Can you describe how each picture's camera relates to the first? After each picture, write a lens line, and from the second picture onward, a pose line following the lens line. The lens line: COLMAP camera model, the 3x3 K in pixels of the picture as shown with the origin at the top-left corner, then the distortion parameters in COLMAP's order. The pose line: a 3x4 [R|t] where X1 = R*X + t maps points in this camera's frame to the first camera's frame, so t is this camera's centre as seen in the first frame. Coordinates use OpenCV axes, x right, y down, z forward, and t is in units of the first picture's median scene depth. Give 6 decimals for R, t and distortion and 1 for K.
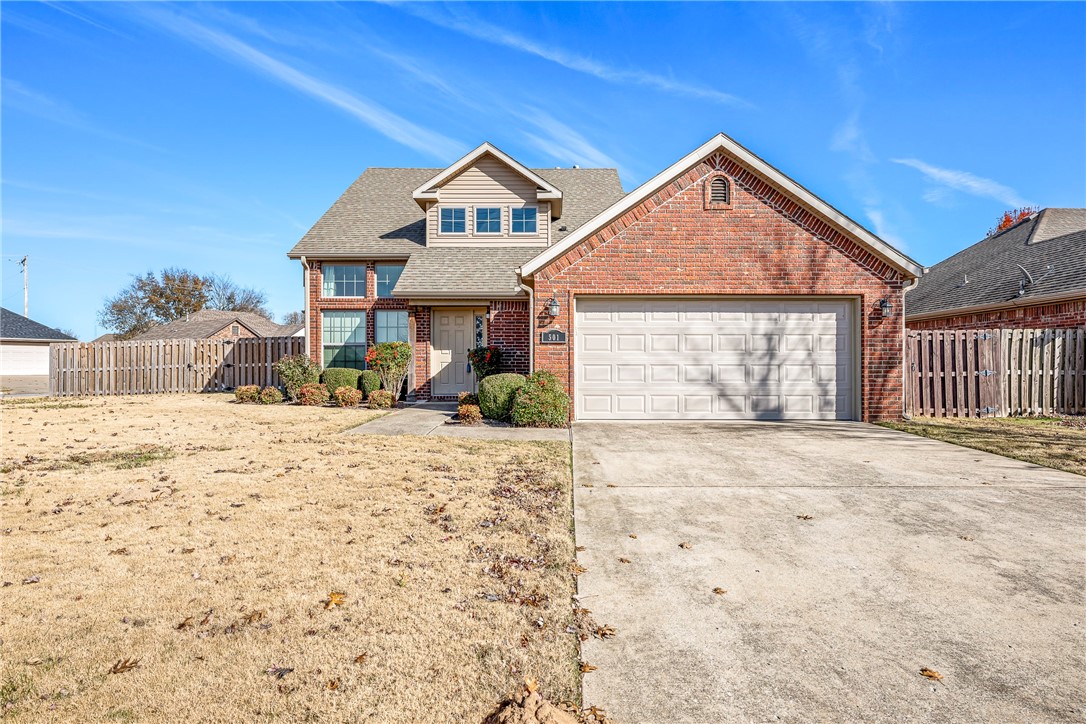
lens RADIAL K [[599.2, 0, 543.0], [0, 599.2, 362.0], [0, 0, 1]] dist [-0.005614, -0.000384]
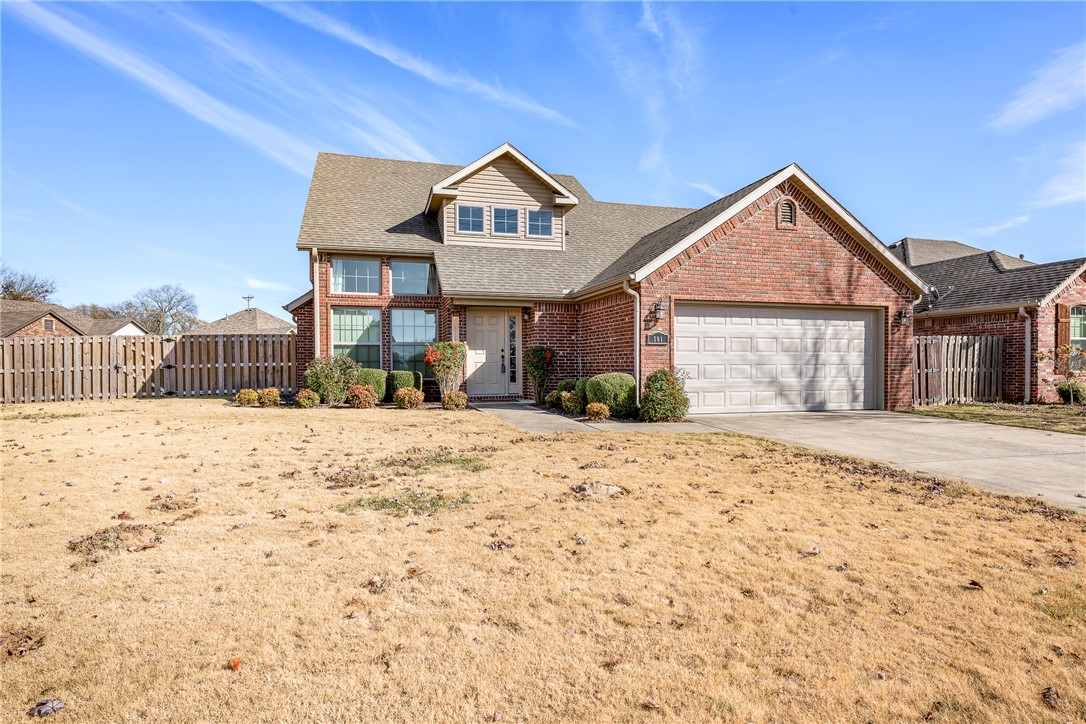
lens RADIAL K [[589.3, 0, 543.0], [0, 589.3, 362.0], [0, 0, 1]] dist [-0.027771, 0.000253]
pose [[0.959224, -0.002110, 0.282638, -0.334551], [0.001635, 0.999997, 0.001919, -0.002436], [-0.282642, -0.001378, 0.959225, 0.039834]]
